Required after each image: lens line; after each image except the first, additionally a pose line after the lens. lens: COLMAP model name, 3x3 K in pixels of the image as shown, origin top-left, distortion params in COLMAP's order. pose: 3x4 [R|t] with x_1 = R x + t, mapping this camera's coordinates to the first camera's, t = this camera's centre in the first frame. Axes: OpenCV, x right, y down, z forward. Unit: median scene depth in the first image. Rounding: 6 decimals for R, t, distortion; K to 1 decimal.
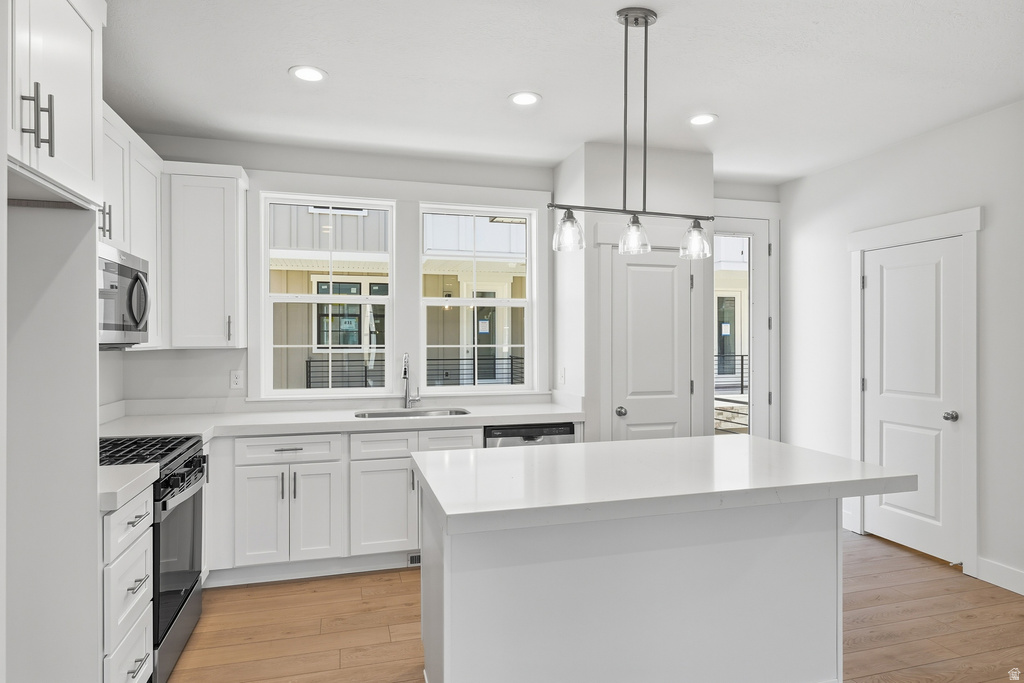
lens RADIAL K [[592.0, 0, 515.9], [0, 592.0, 337.2], [0, 0, 1]] dist [-0.001123, -0.004985]
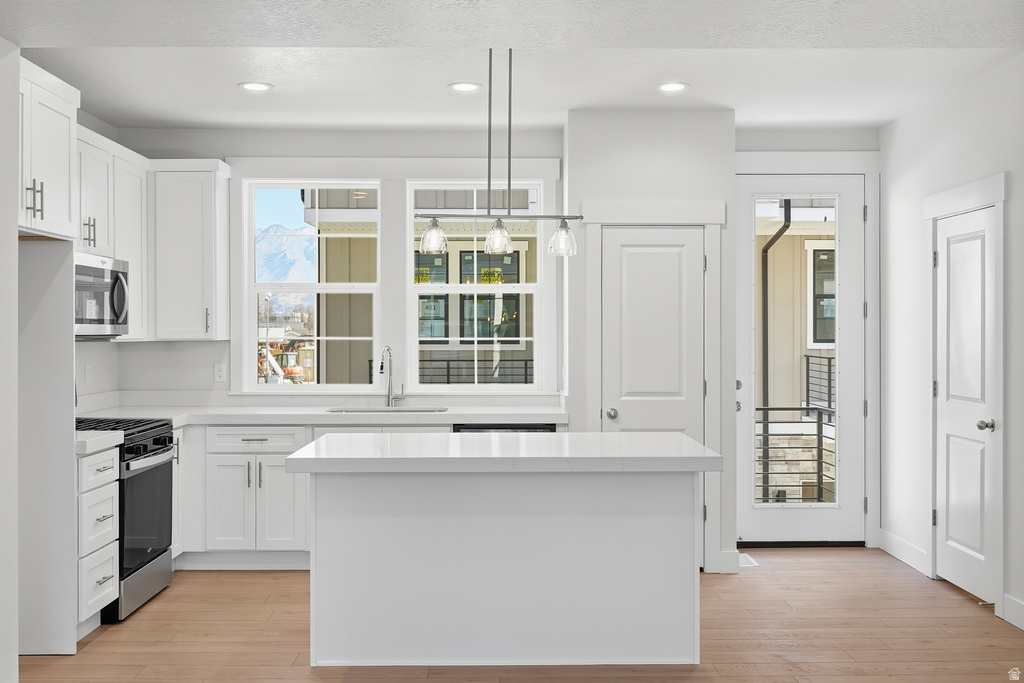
lens RADIAL K [[1034.3, 0, 521.2], [0, 1034.3, 327.4], [0, 0, 1]] dist [0.001214, 0.000000]
pose [[0.965326, -0.000884, -0.261046, 0.452906], [0.000955, 1.000000, 0.000147, -0.002756], [0.261046, -0.000392, 0.965326, -0.518299]]
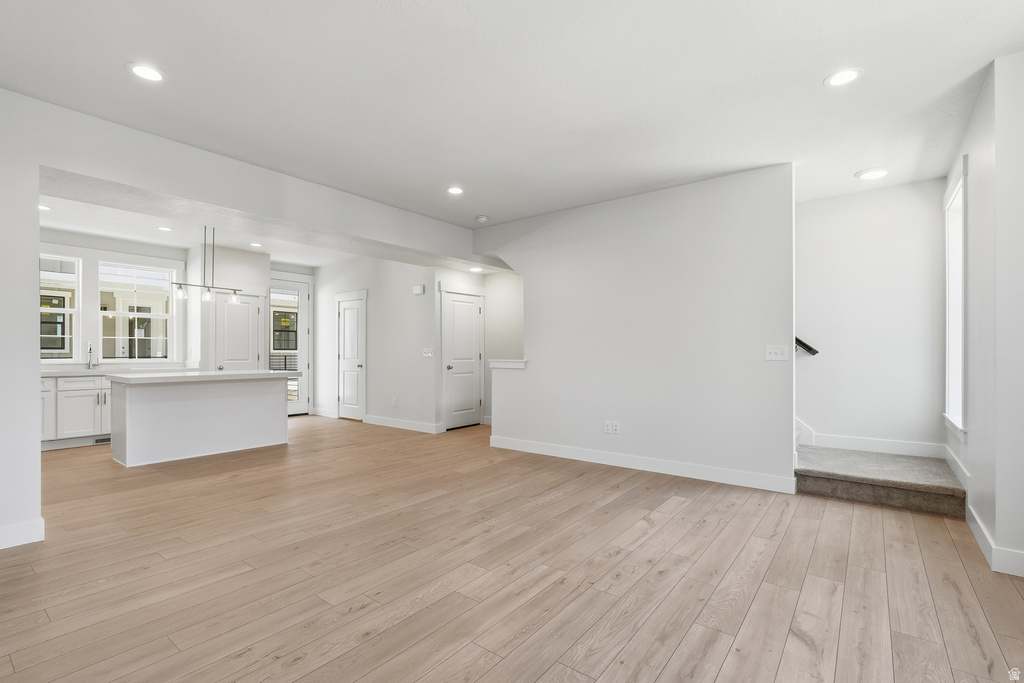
lens RADIAL K [[457.7, 0, 511.5], [0, 457.7, 355.4], [0, 0, 1]] dist [-0.012608, 0.004263]
pose [[0.805760, -0.001036, 0.592241, 0.045259], [-0.005673, 0.999939, 0.009469, 0.057703], [-0.592215, -0.010989, 0.805705, -1.034433]]
